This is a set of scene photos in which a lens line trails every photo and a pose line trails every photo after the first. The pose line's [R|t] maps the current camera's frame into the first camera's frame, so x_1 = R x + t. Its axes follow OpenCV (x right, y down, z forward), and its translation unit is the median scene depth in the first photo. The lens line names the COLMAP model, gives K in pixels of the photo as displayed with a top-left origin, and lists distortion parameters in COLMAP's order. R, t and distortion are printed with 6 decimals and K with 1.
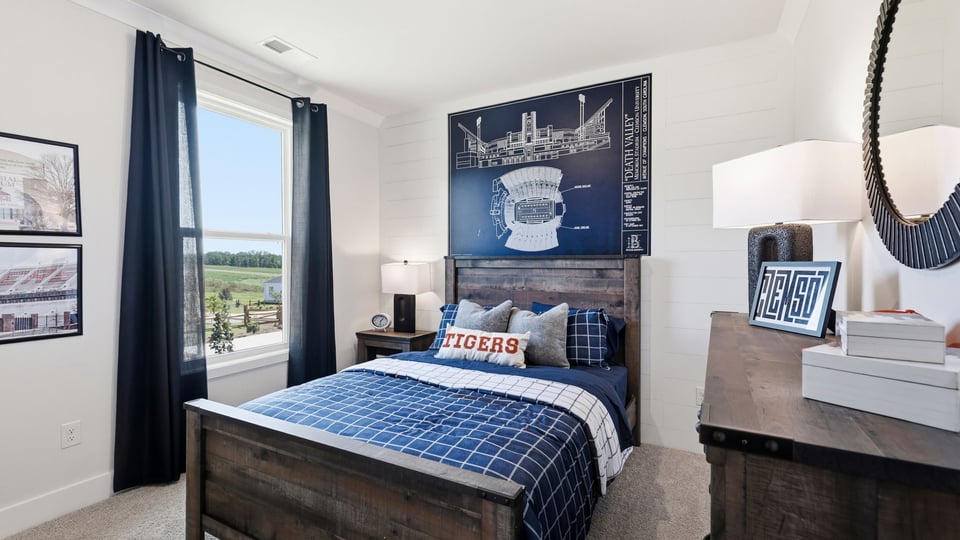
lens RADIAL K [[413.2, 0, 477.7], [0, 413.2, 258.9], [0, 0, 1]] dist [0.000667, 0.000000]
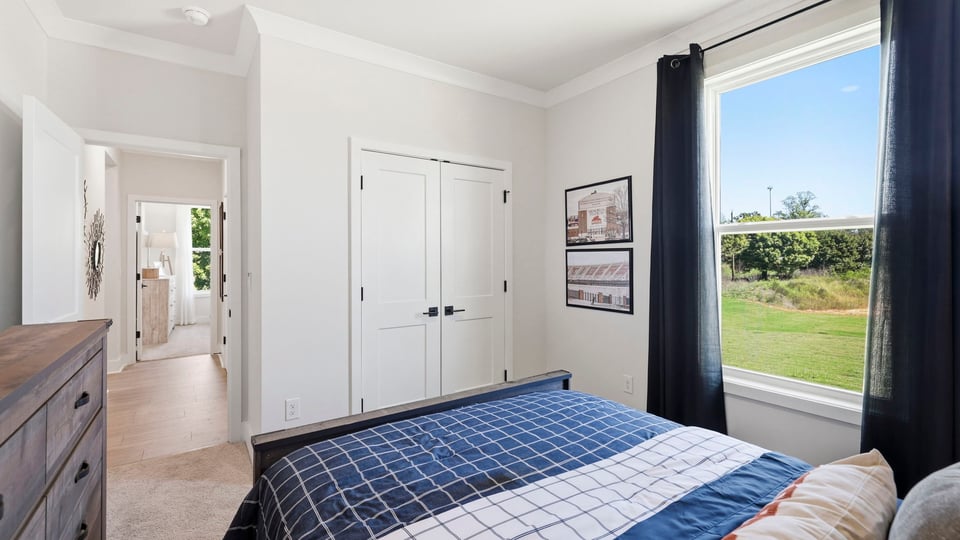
lens RADIAL K [[413.2, 0, 477.7], [0, 413.2, 258.9], [0, 0, 1]] dist [0.000667, 0.000000]
pose [[-0.470243, -0.003609, -0.882530, 0.492791], [0.005015, 0.999965, -0.006761, 0.008628], [0.882523, -0.007605, -0.470208, 1.216833]]
